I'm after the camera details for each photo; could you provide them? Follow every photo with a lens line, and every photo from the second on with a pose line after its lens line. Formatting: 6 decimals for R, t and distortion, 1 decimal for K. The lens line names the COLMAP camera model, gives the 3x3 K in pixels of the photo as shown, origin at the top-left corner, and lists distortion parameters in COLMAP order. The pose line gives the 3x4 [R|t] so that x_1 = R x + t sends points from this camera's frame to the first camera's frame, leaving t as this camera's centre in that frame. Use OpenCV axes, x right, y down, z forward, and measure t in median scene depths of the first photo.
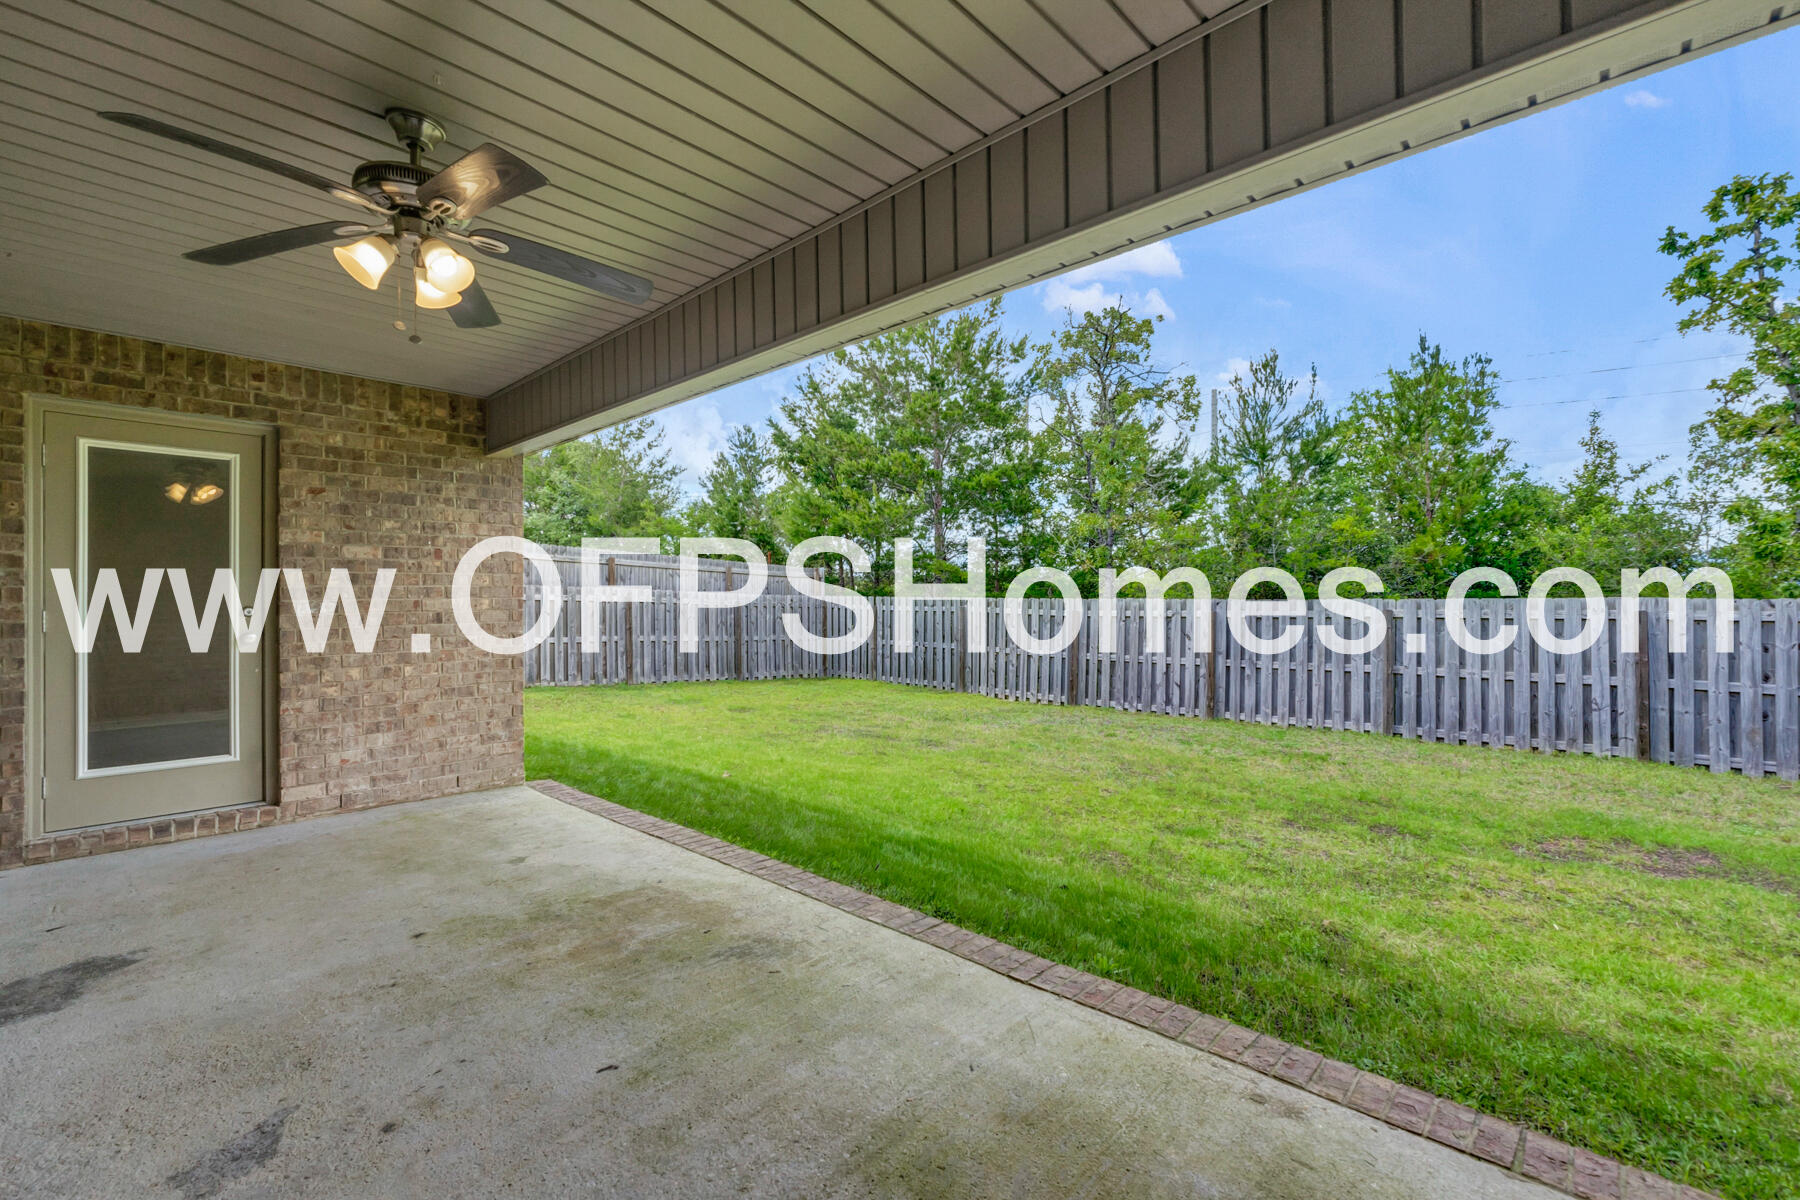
lens RADIAL K [[747.2, 0, 913.9], [0, 747.2, 599.6], [0, 0, 1]] dist [-0.001399, 0.000106]
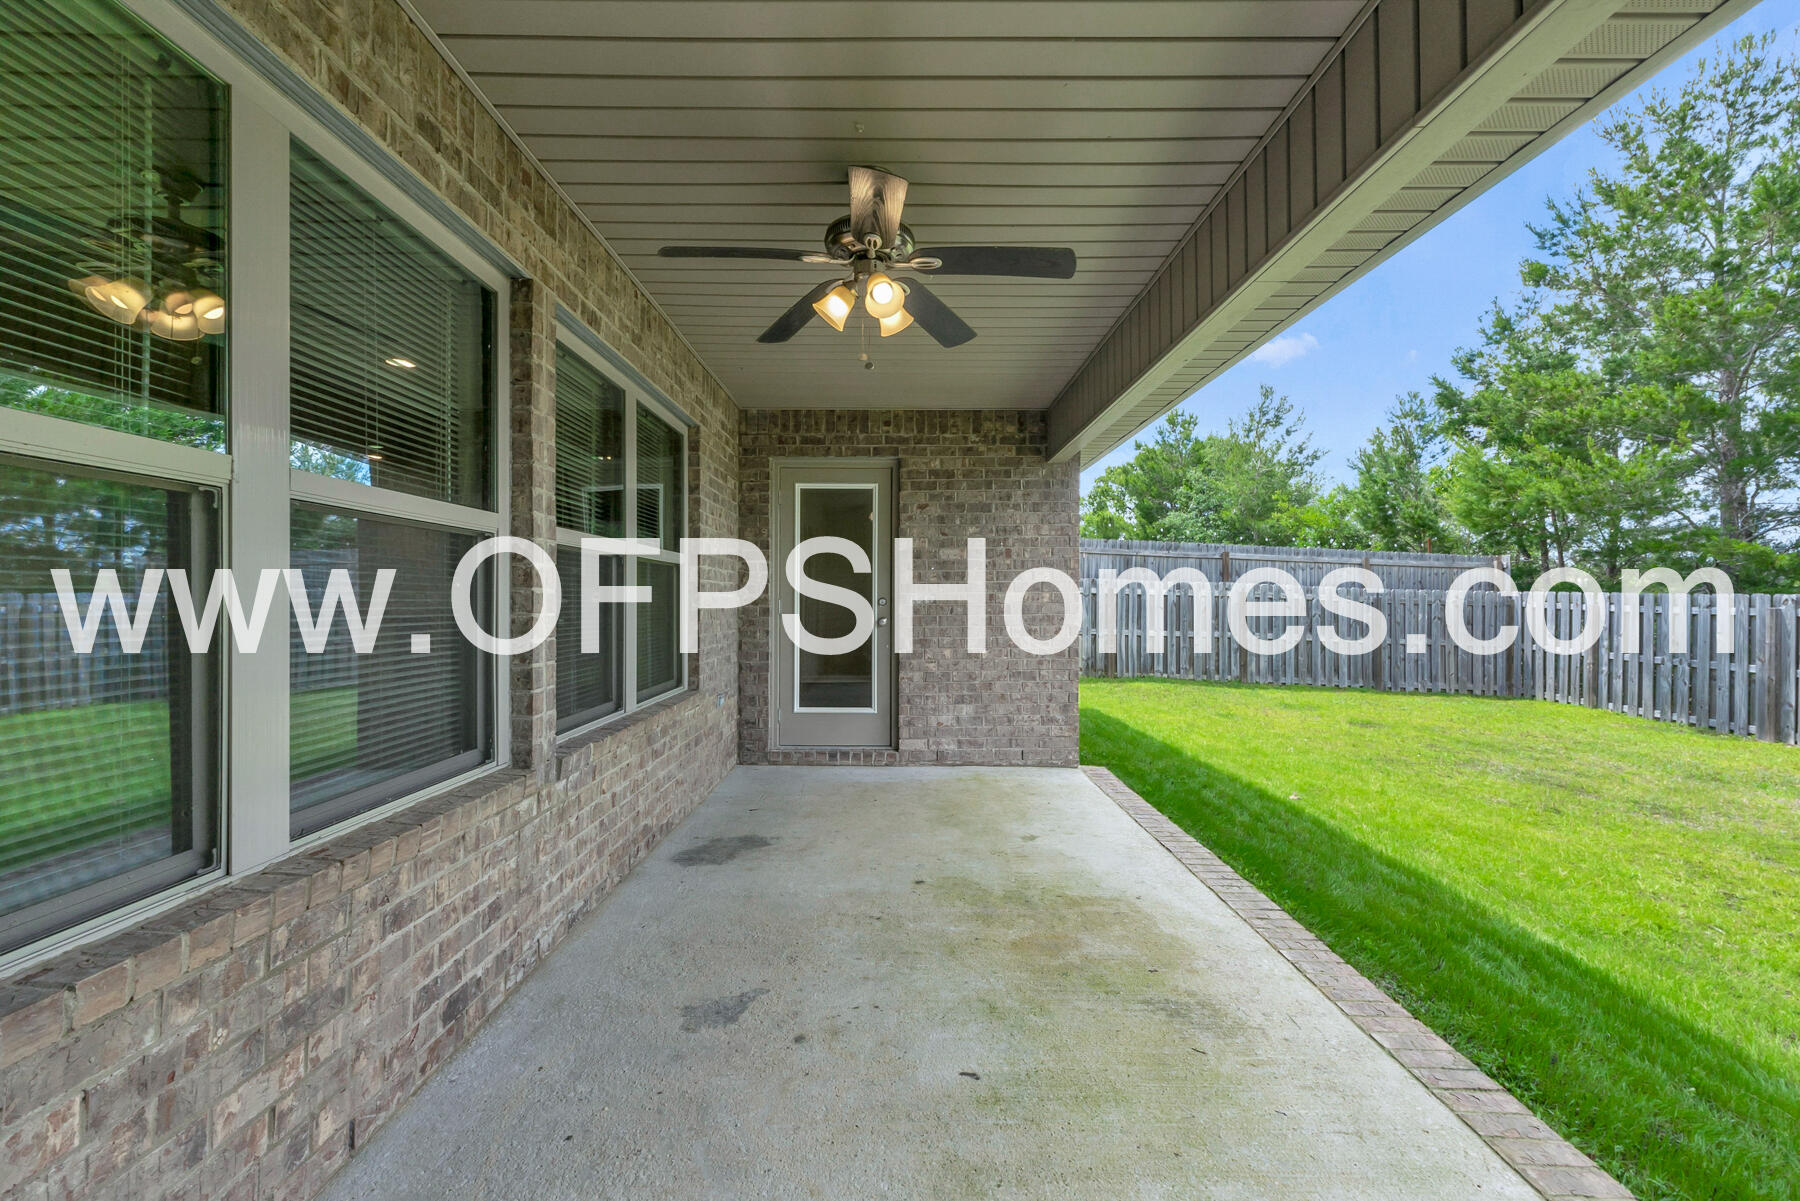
lens RADIAL K [[747.2, 0, 906.5], [0, 747.2, 599.6], [0, 0, 1]] dist [-0.001399, 0.000106]
pose [[0.688553, 0.009658, -0.725122, 0.097475], [-0.005090, 0.999951, 0.008485, 0.000799], [0.725168, -0.002151, 0.688569, 0.115128]]
